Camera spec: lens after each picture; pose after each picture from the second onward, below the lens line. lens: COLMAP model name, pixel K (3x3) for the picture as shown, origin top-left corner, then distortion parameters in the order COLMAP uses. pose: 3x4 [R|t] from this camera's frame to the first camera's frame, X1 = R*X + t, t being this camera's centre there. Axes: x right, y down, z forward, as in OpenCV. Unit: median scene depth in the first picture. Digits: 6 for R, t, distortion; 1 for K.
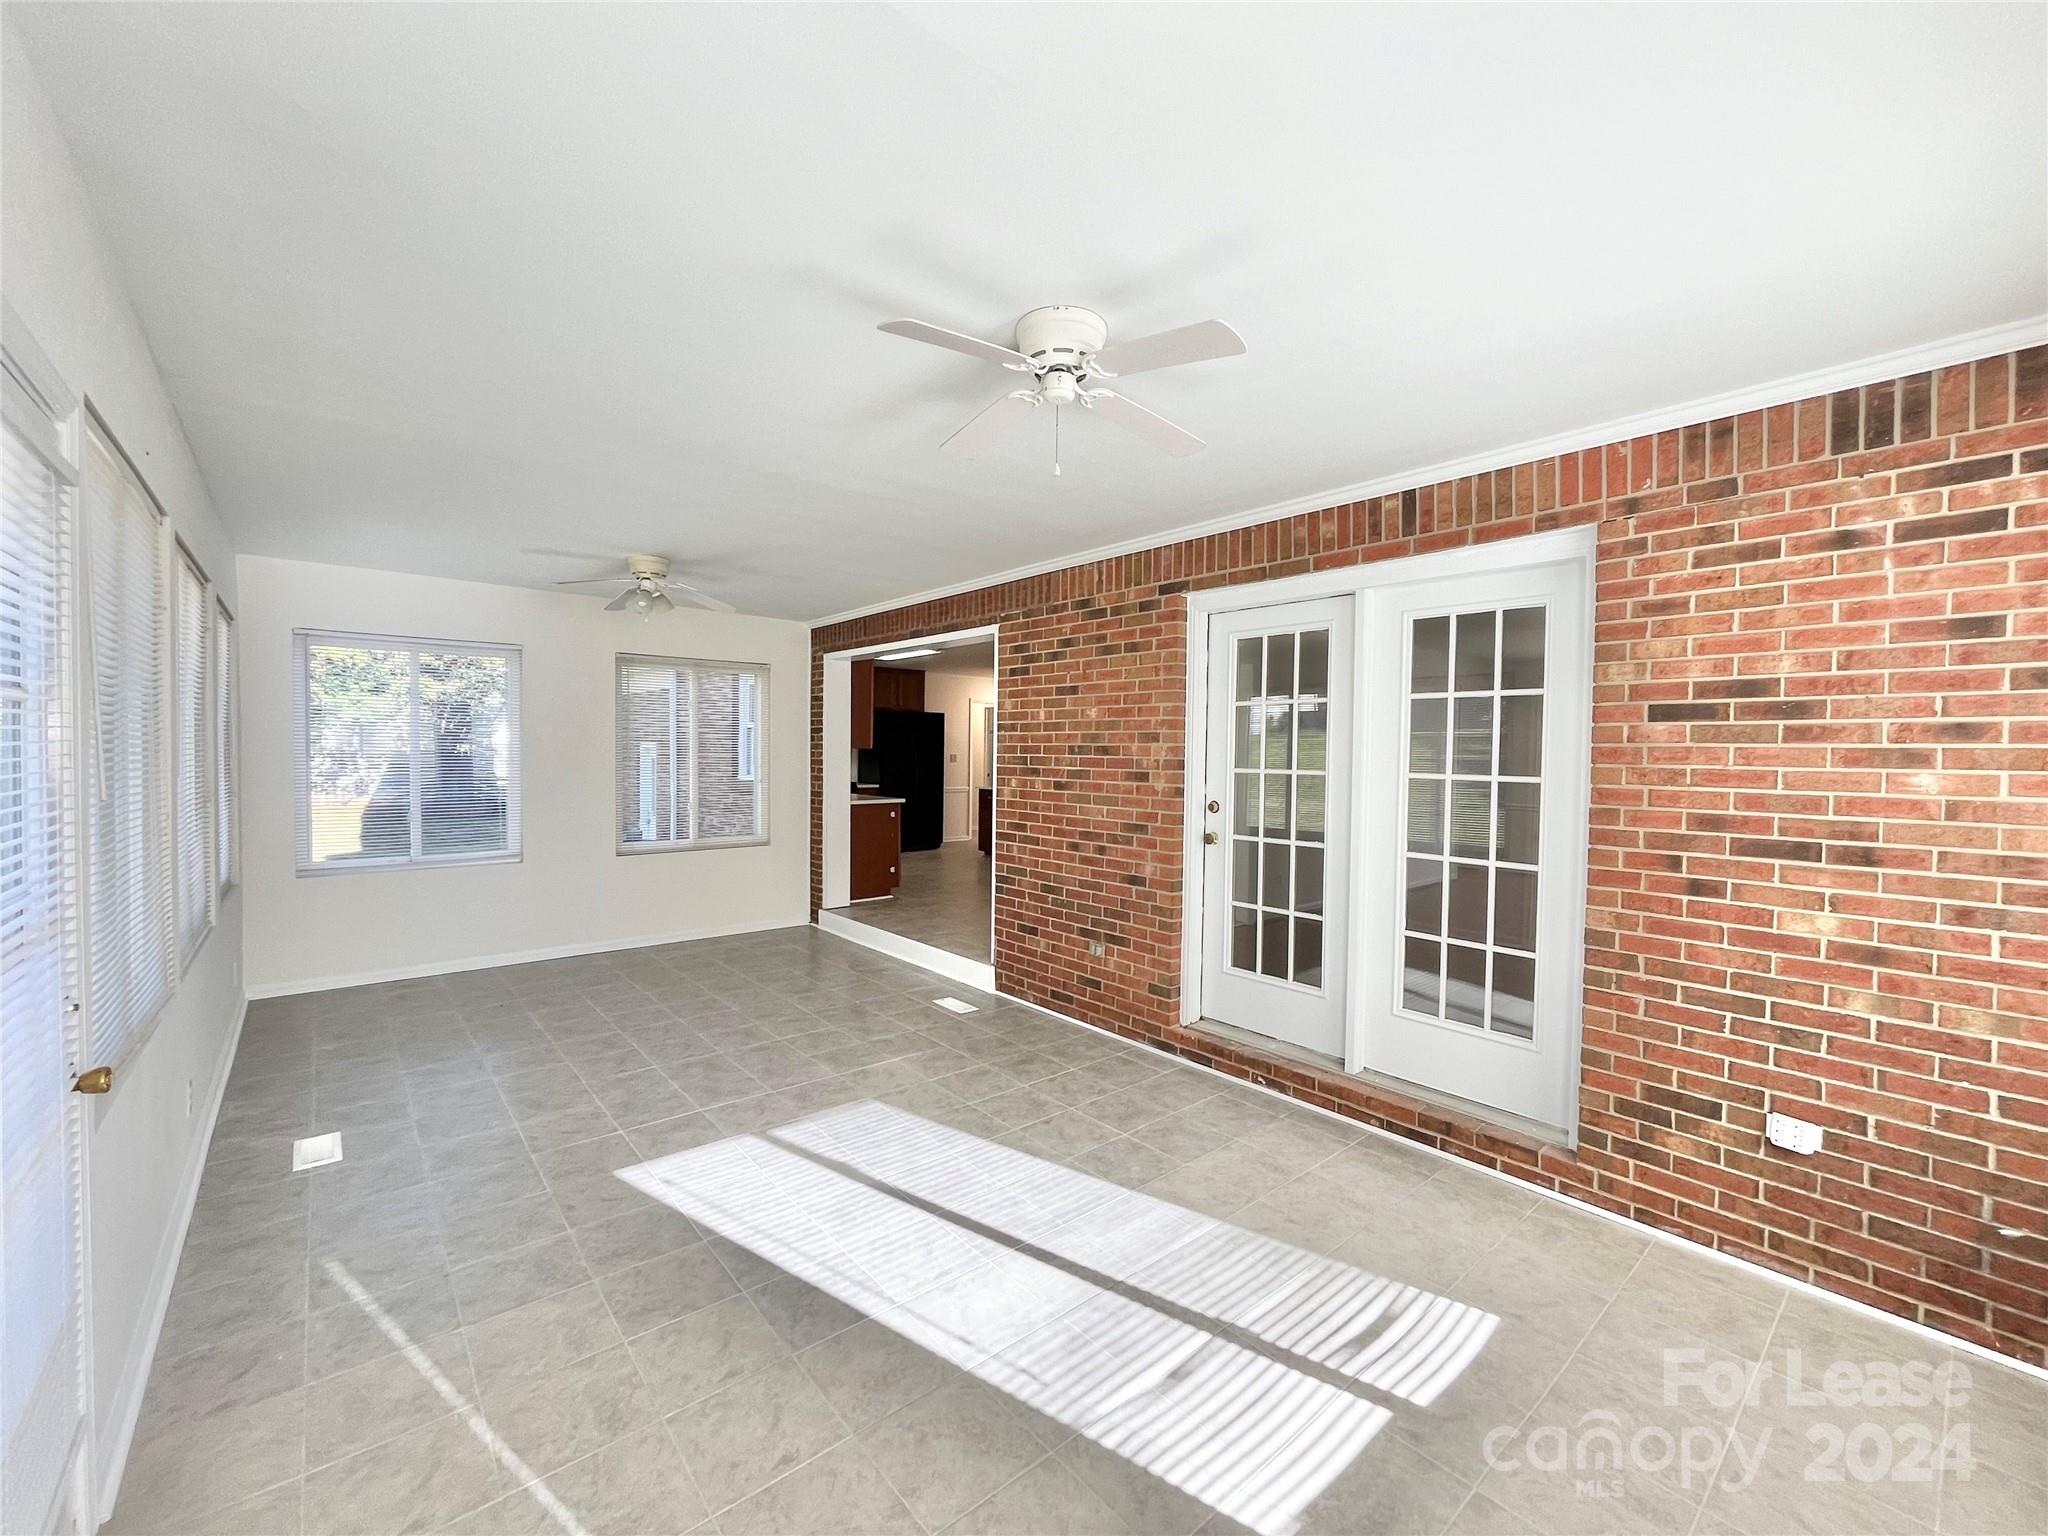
lens RADIAL K [[827.8, 0, 1018.1], [0, 827.8, 768.8], [0, 0, 1]] dist [-0.003361, 0.000107]
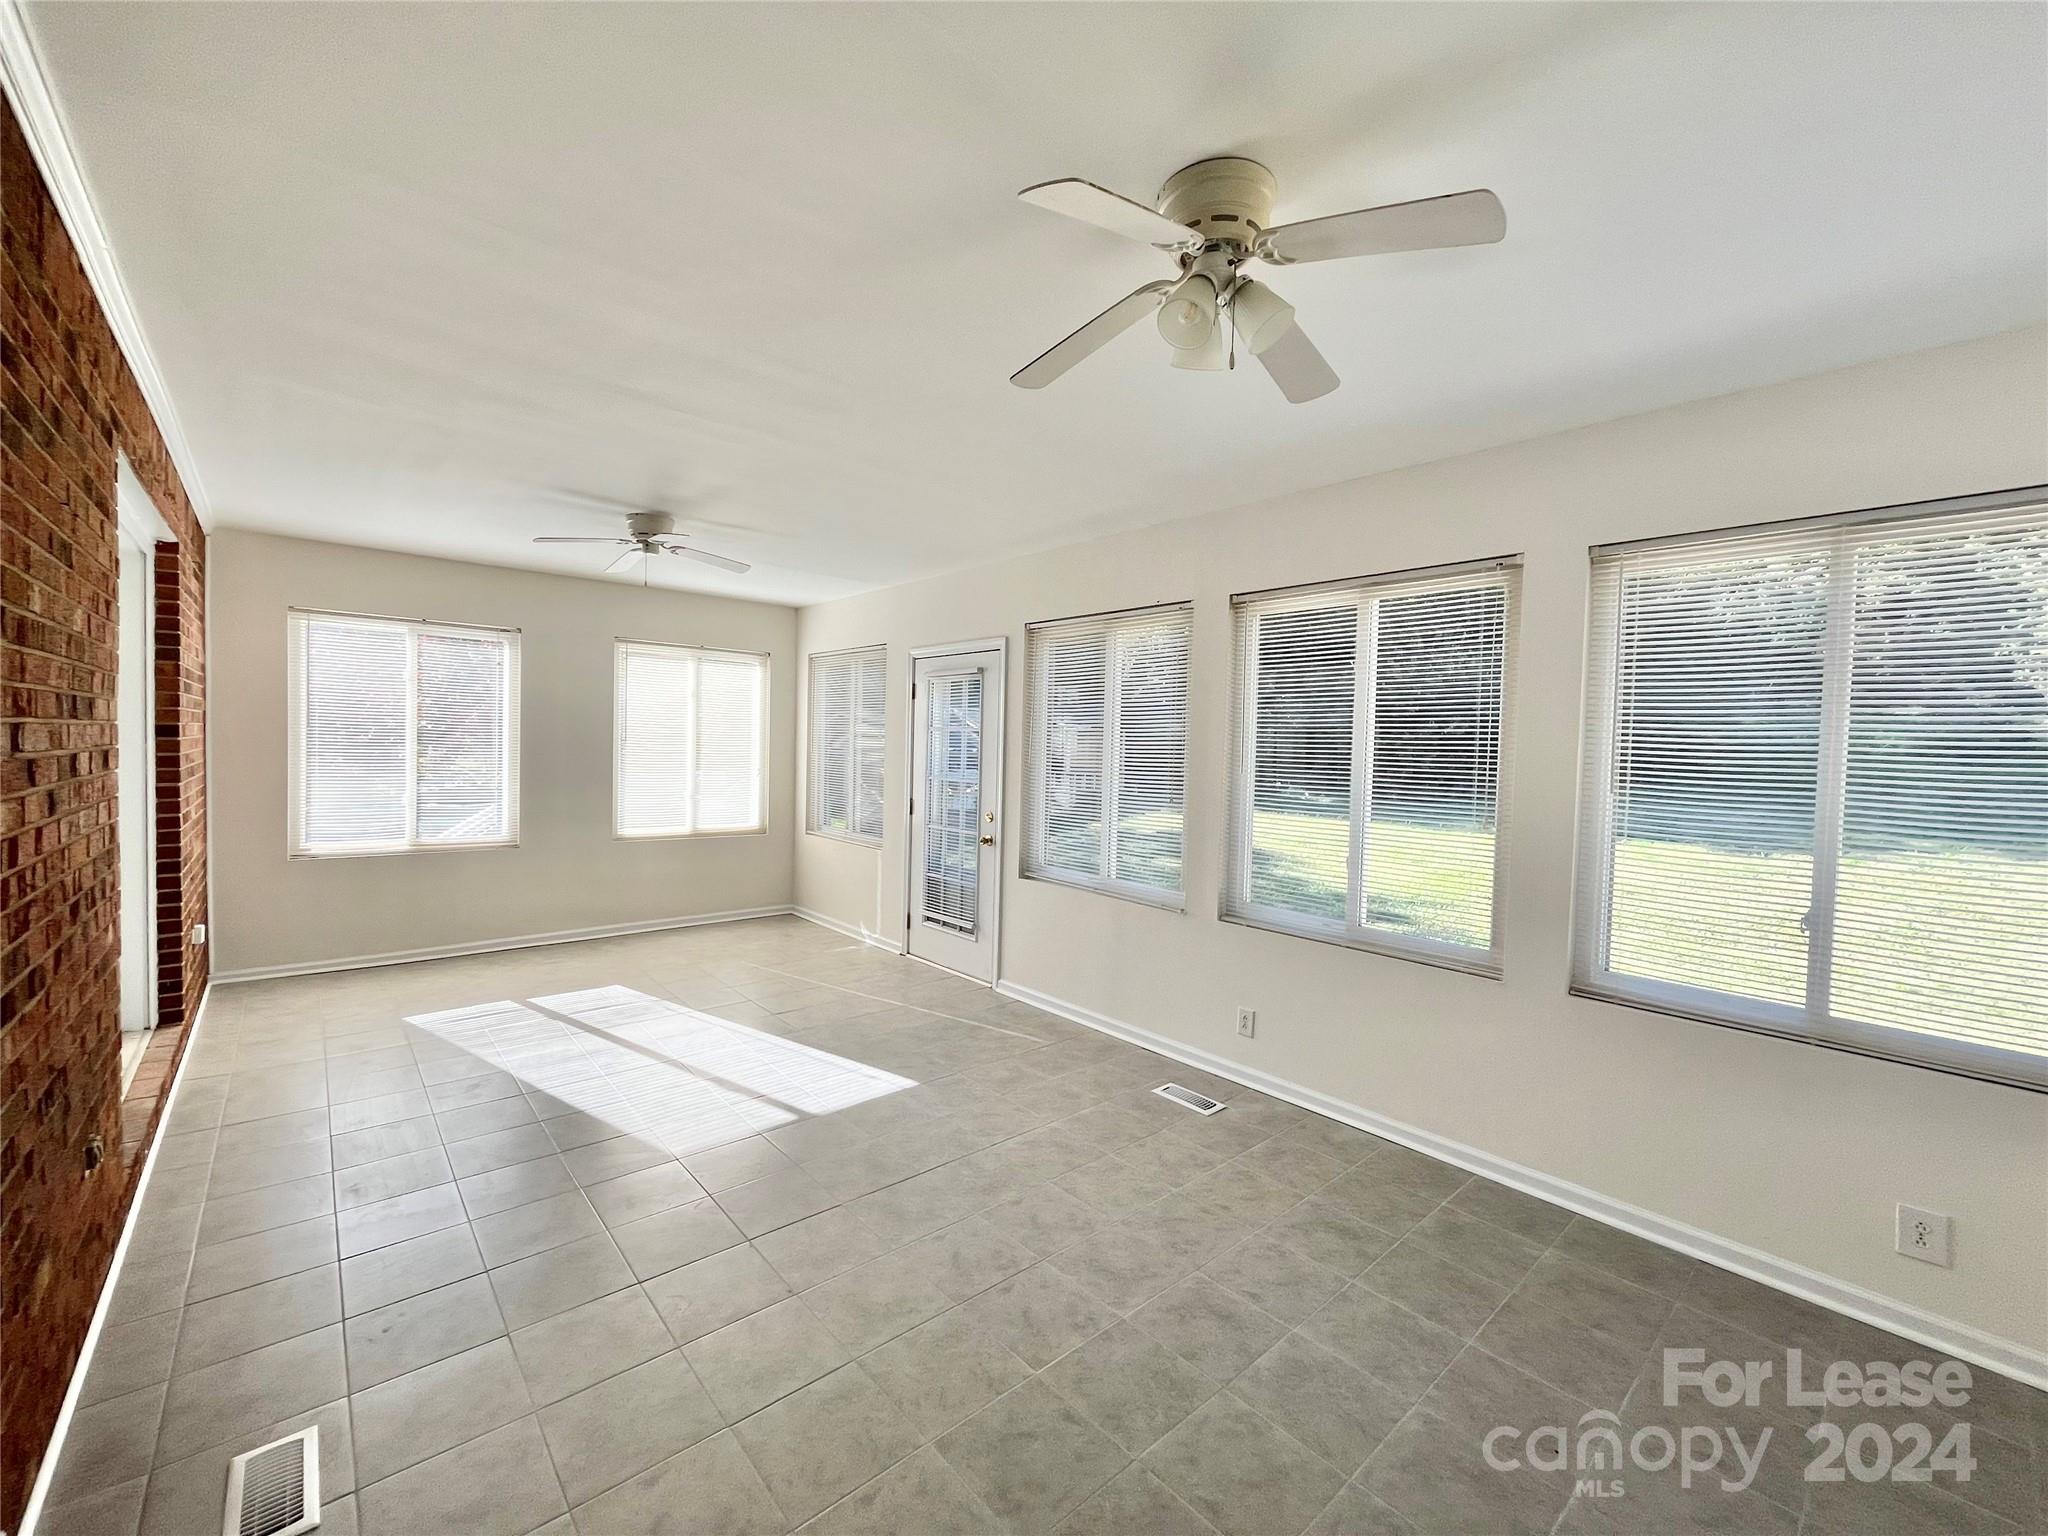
lens RADIAL K [[827.8, 0, 1018.1], [0, 827.8, 768.8], [0, 0, 1]] dist [-0.003361, 0.000107]
pose [[-0.999181, -0.035878, -0.018695, -0.632678], [-0.036869, 0.997767, 0.055699, -0.059030], [0.016655, 0.056342, -0.998273, 2.346224]]
